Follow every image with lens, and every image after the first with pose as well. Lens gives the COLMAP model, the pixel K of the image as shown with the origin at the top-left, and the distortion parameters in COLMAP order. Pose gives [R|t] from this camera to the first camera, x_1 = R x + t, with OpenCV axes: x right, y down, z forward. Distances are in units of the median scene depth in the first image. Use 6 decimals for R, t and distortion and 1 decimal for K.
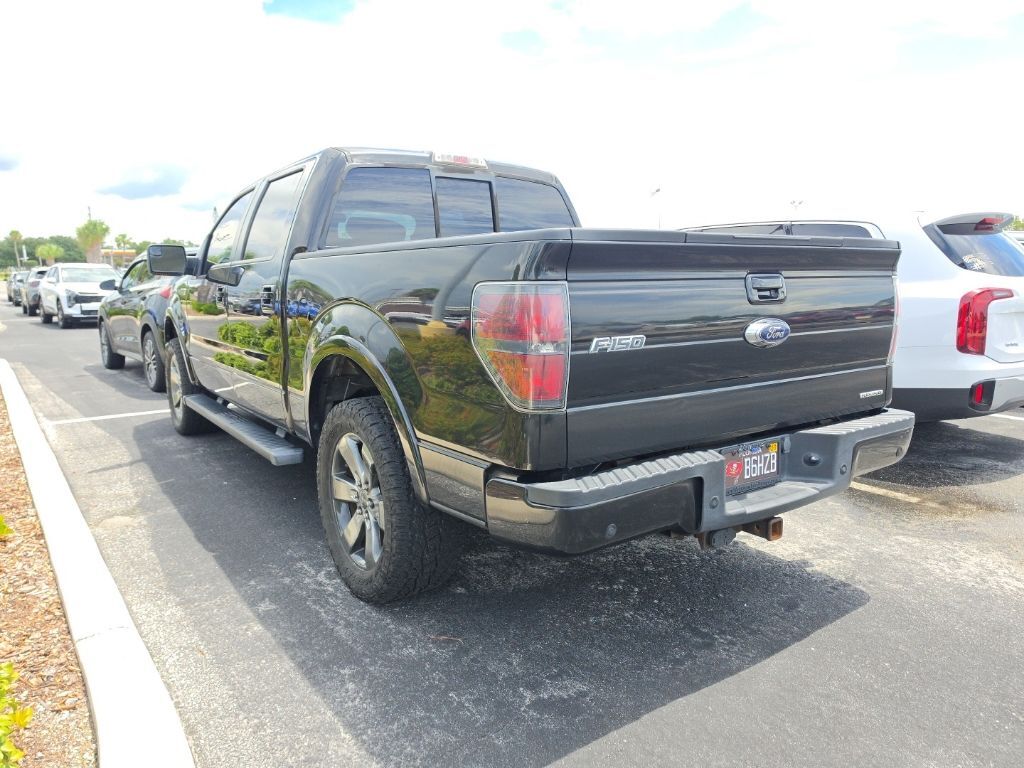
lens RADIAL K [[712.1, 0, 510.2], [0, 712.1, 385.8], [0, 0, 1]] dist [0.020998, -0.028755]
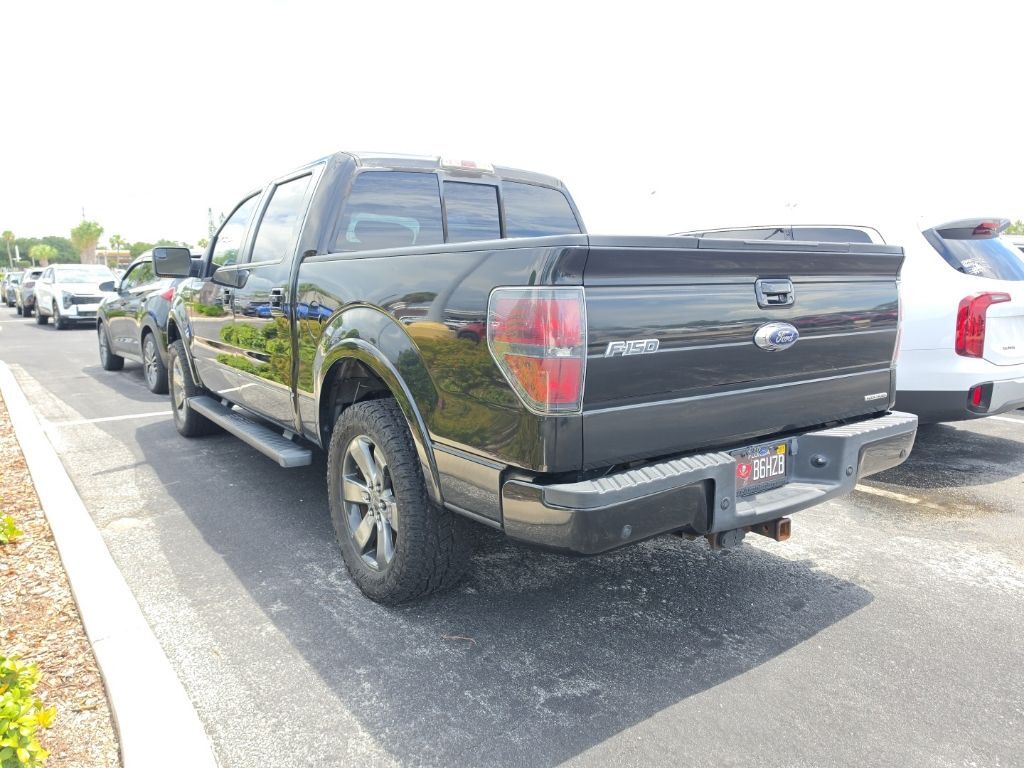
lens RADIAL K [[712.1, 0, 514.6], [0, 712.1, 387.4], [0, 0, 1]] dist [0.020998, -0.028755]
pose [[0.999931, 0.000693, 0.011741, -0.021062], [-0.000692, 1.000000, -0.000096, -0.001603], [-0.011741, 0.000088, 0.999931, -0.011608]]
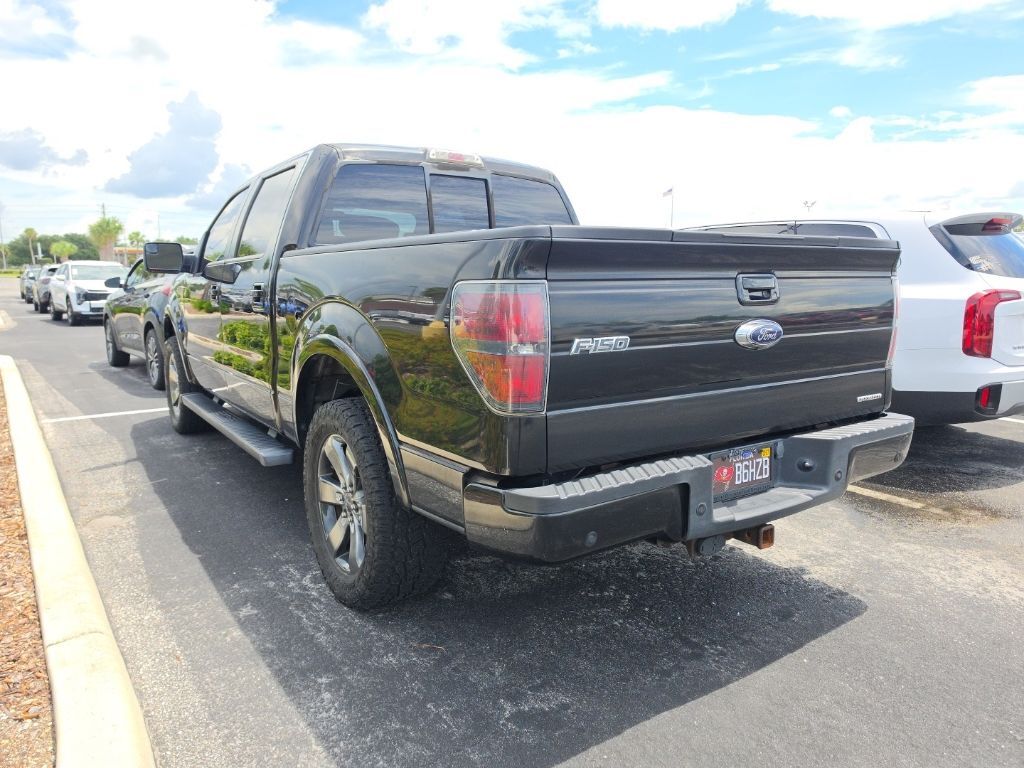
lens RADIAL K [[712.1, 0, 516.3], [0, 712.1, 381.2], [0, 0, 1]] dist [0.020998, -0.028755]
pose [[0.999950, 0.006130, -0.007873, 0.032410], [-0.006175, 0.999964, -0.005766, -0.002627], [0.007837, 0.005814, 0.999952, 0.022838]]
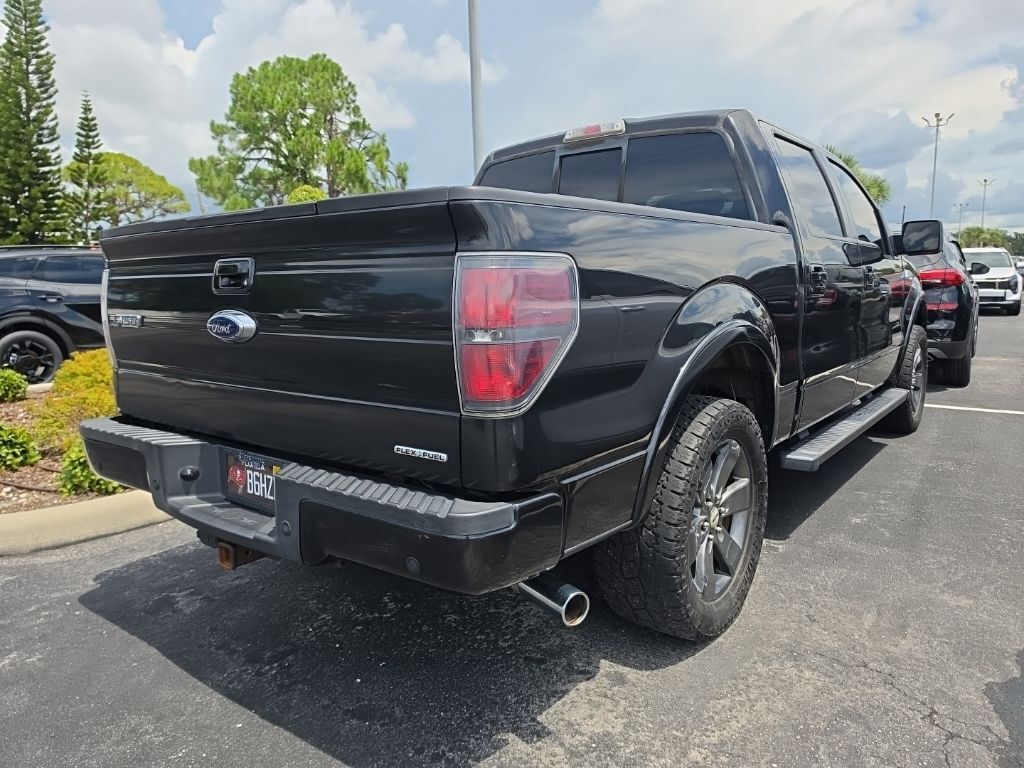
lens RADIAL K [[712.1, 0, 511.3], [0, 712.1, 384.6], [0, 0, 1]] dist [0.020998, -0.028755]
pose [[0.288555, 0.135964, -0.947760, 1.081407], [-0.121240, 0.987087, 0.104693, -0.115287], [0.949756, 0.084697, 0.301313, 0.902874]]
